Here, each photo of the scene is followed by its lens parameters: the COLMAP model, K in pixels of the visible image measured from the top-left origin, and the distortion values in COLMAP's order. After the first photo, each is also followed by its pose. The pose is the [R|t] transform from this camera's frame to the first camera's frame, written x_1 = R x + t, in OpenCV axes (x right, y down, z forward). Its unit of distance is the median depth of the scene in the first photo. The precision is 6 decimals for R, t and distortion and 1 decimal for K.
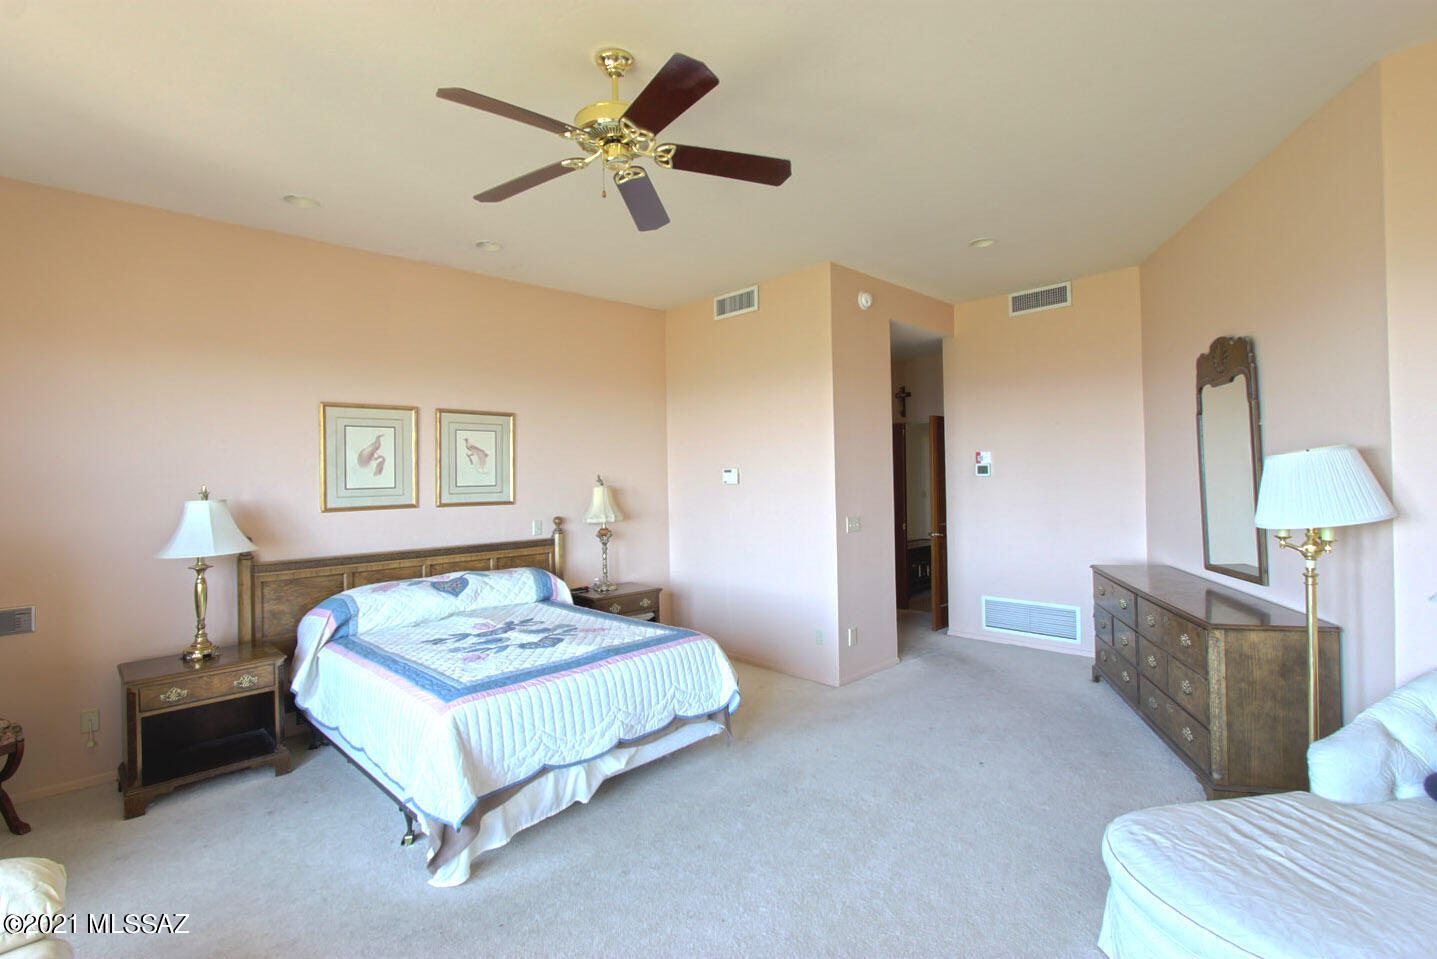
lens RADIAL K [[661.4, 0, 717.2], [0, 661.4, 468.6], [0, 0, 1]] dist [-0.012625, -0.000060]
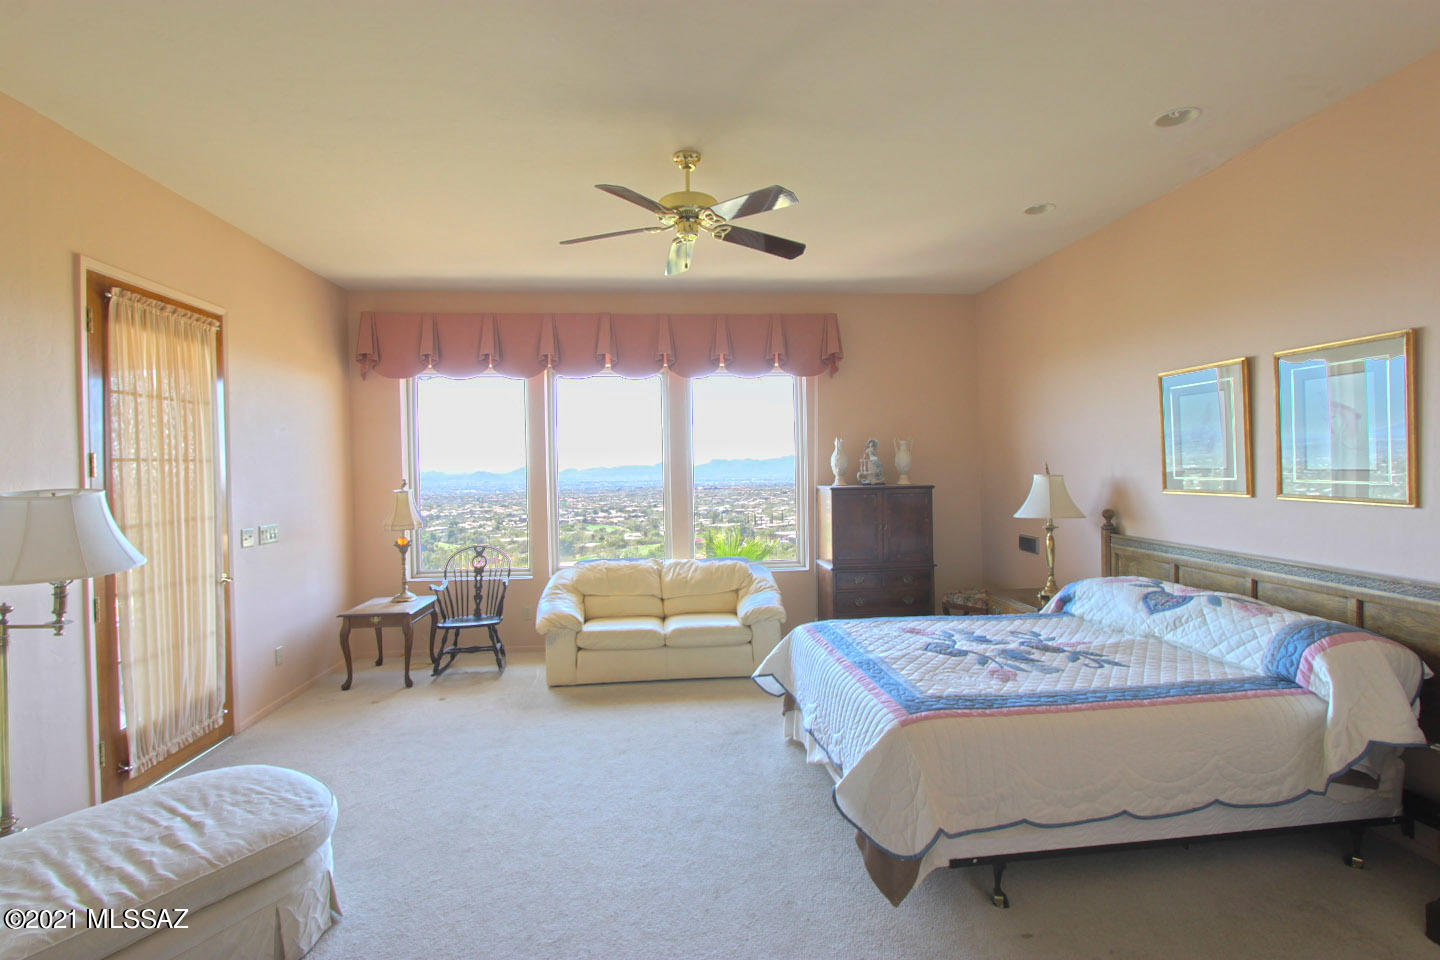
lens RADIAL K [[662.8, 0, 714.1], [0, 662.8, 469.9], [0, 0, 1]] dist [-0.012625, -0.000060]
pose [[-0.625665, 0.036374, -0.779243, 0.606458], [0.038184, 0.999143, 0.015980, -0.004590], [0.779156, -0.019756, -0.626518, 1.301858]]
